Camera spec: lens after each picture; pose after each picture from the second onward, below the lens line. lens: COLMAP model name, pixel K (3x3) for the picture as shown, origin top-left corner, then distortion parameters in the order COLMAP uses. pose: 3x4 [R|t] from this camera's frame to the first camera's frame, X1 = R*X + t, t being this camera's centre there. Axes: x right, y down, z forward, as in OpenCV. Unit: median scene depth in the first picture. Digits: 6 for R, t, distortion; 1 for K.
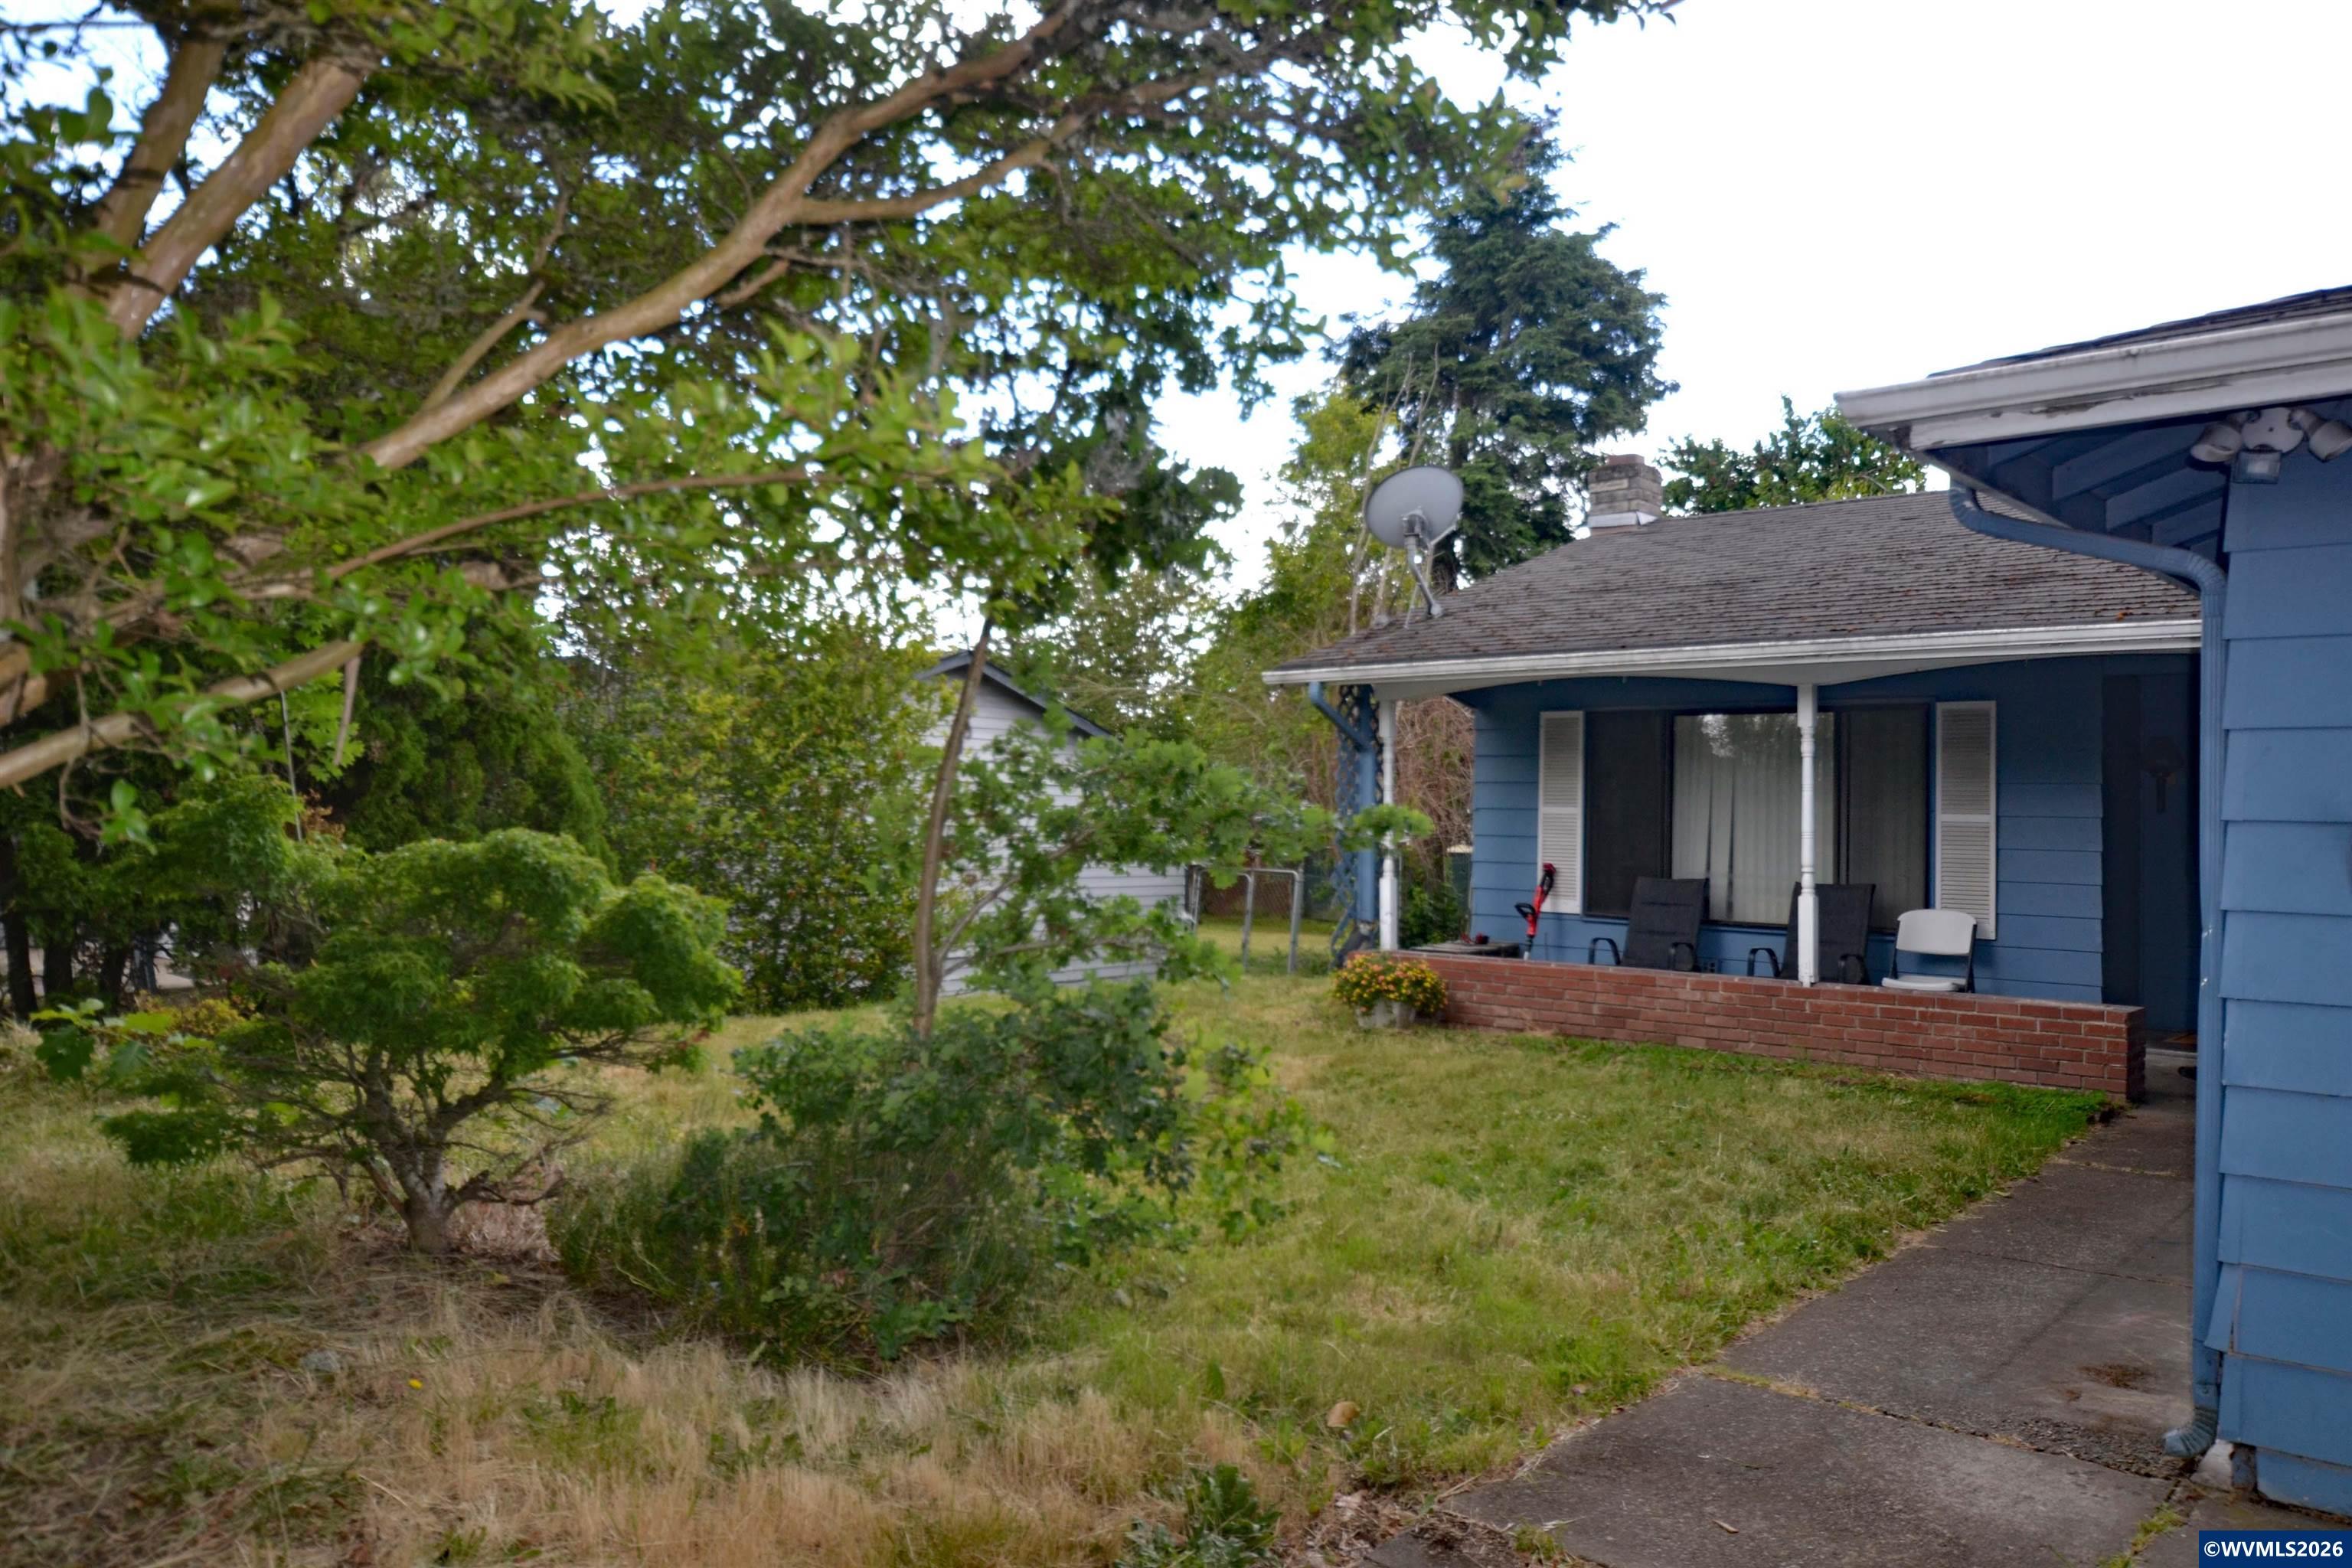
lens RADIAL K [[1676.9, 0, 1181.6], [0, 1676.9, 780.6], [0, 0, 1]] dist [0.007472, 0.002021]
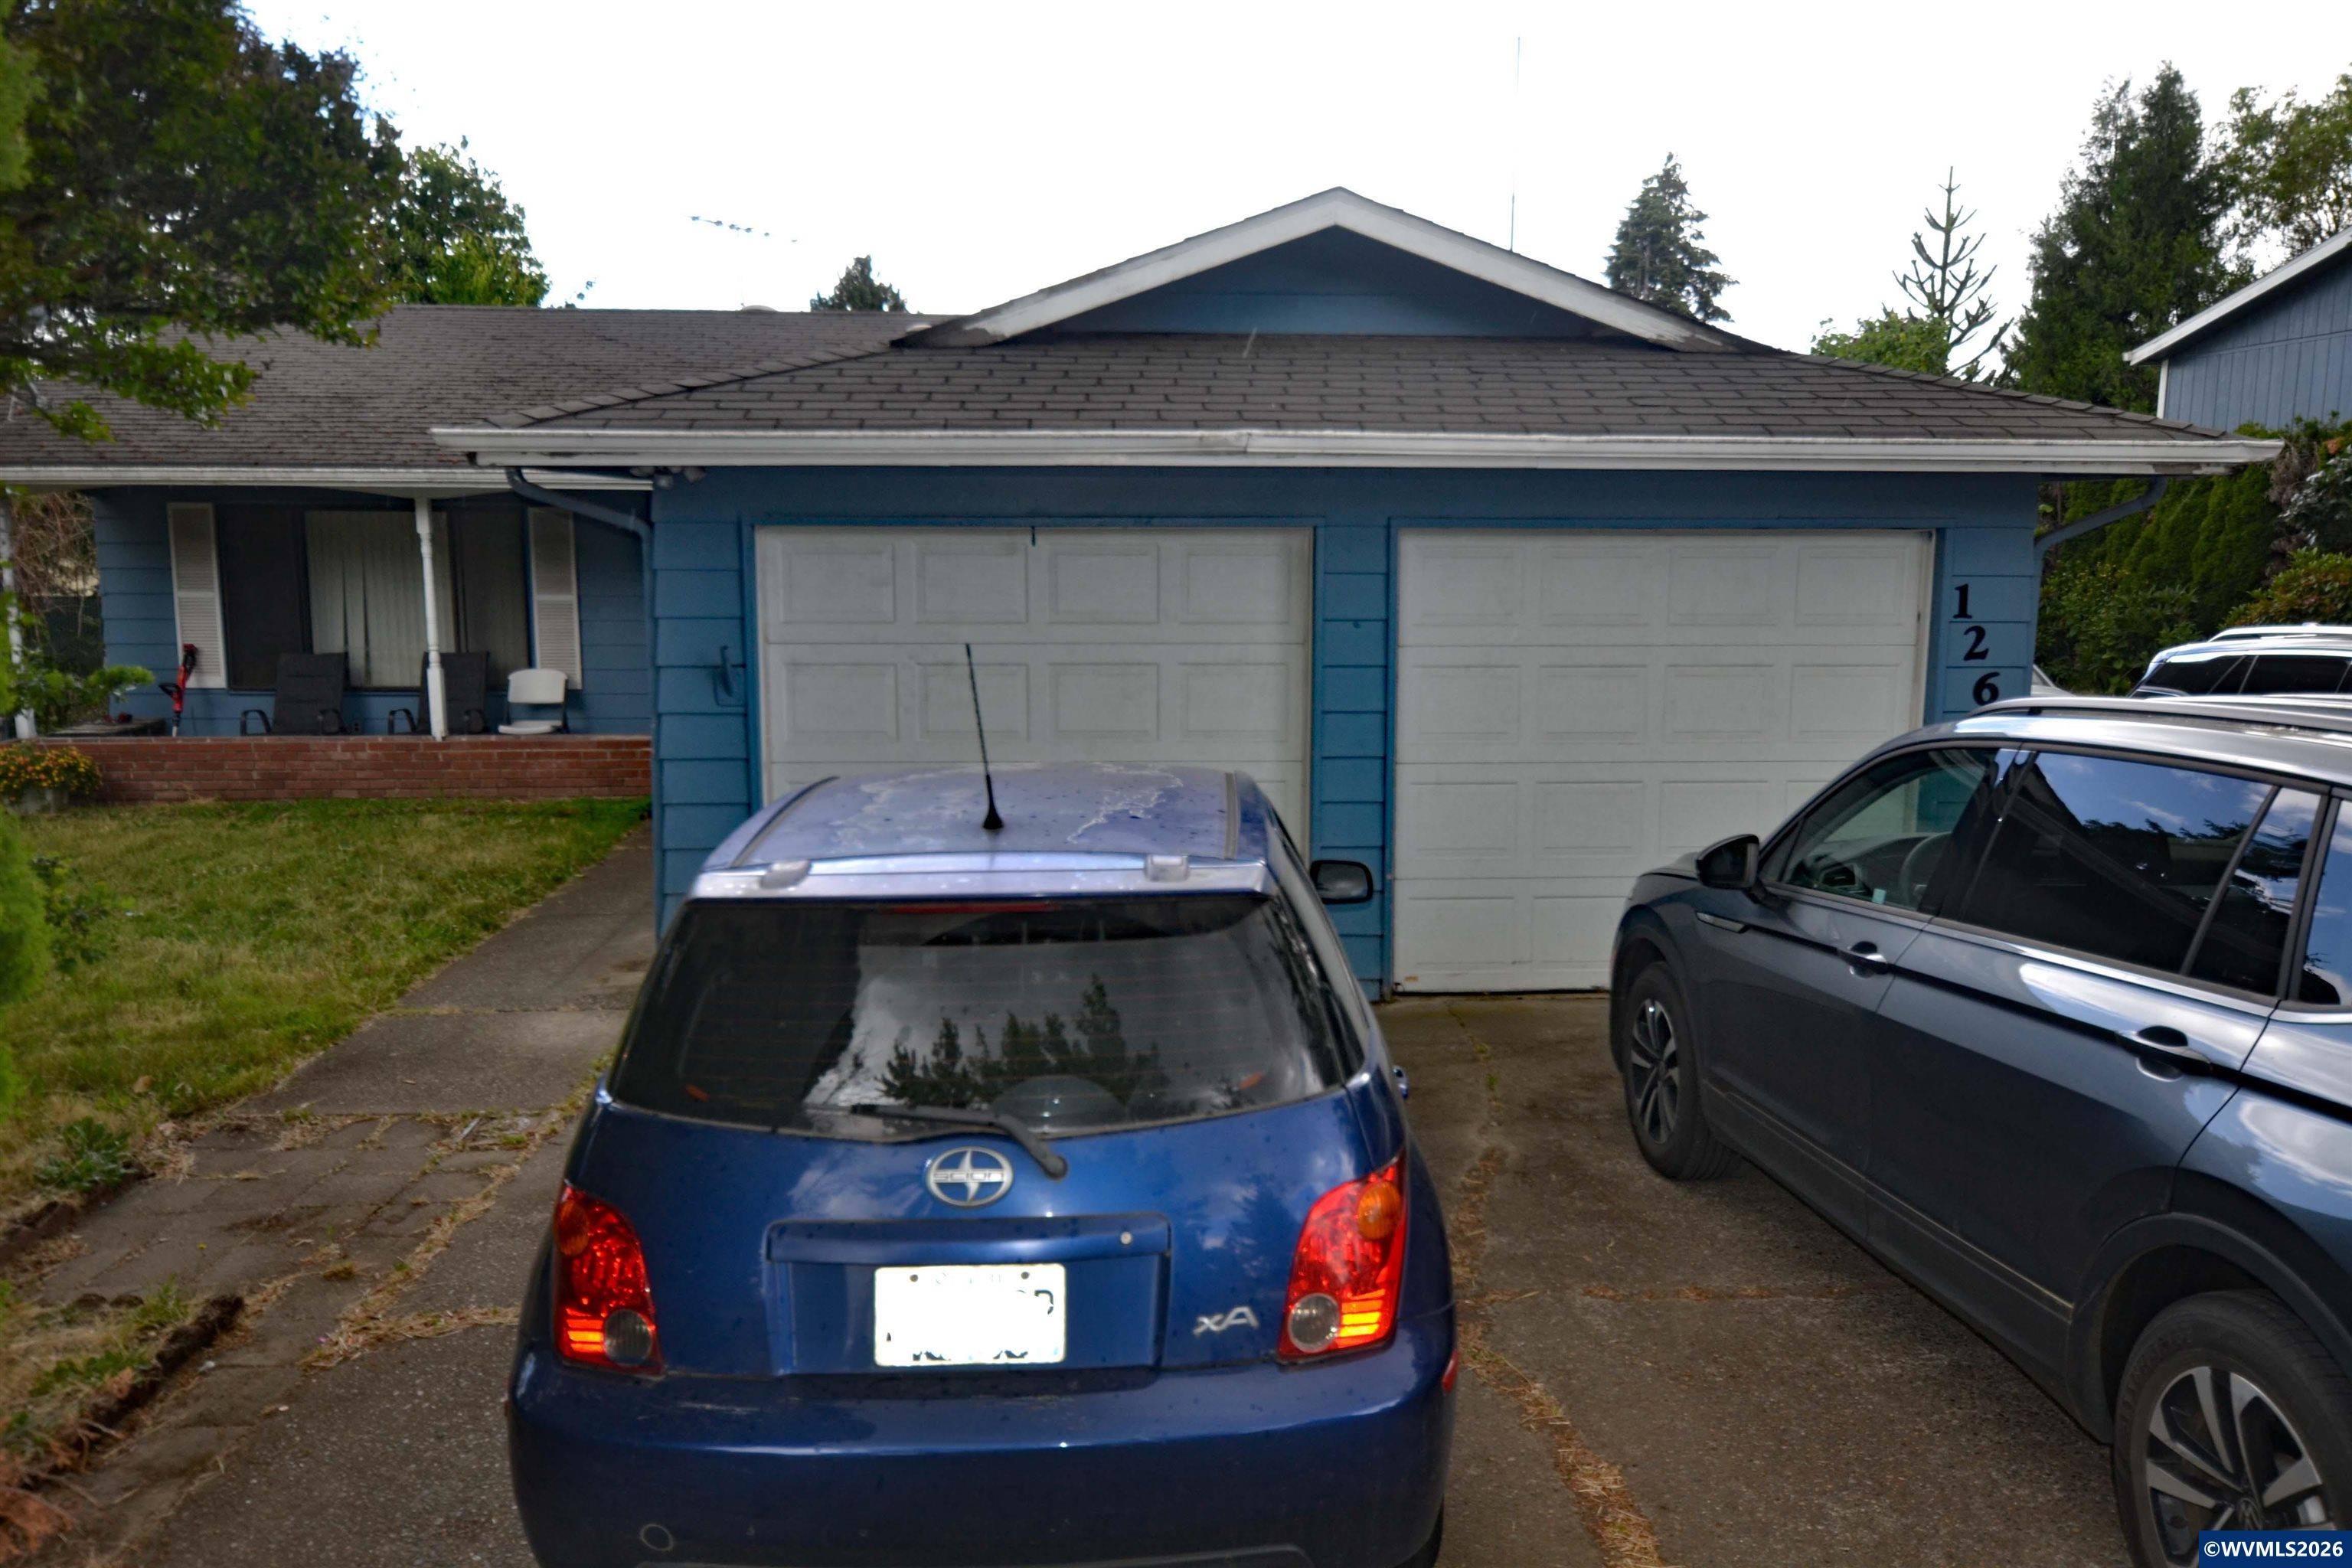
lens RADIAL K [[1676.9, 0, 1185.0], [0, 1676.9, 772.6], [0, 0, 1]] dist [0.007472, 0.002021]
pose [[0.714388, -0.111914, 0.690743, -0.122457], [-0.005718, 0.986161, 0.165692, -0.078043], [-0.699727, -0.122318, 0.703861, -0.341618]]
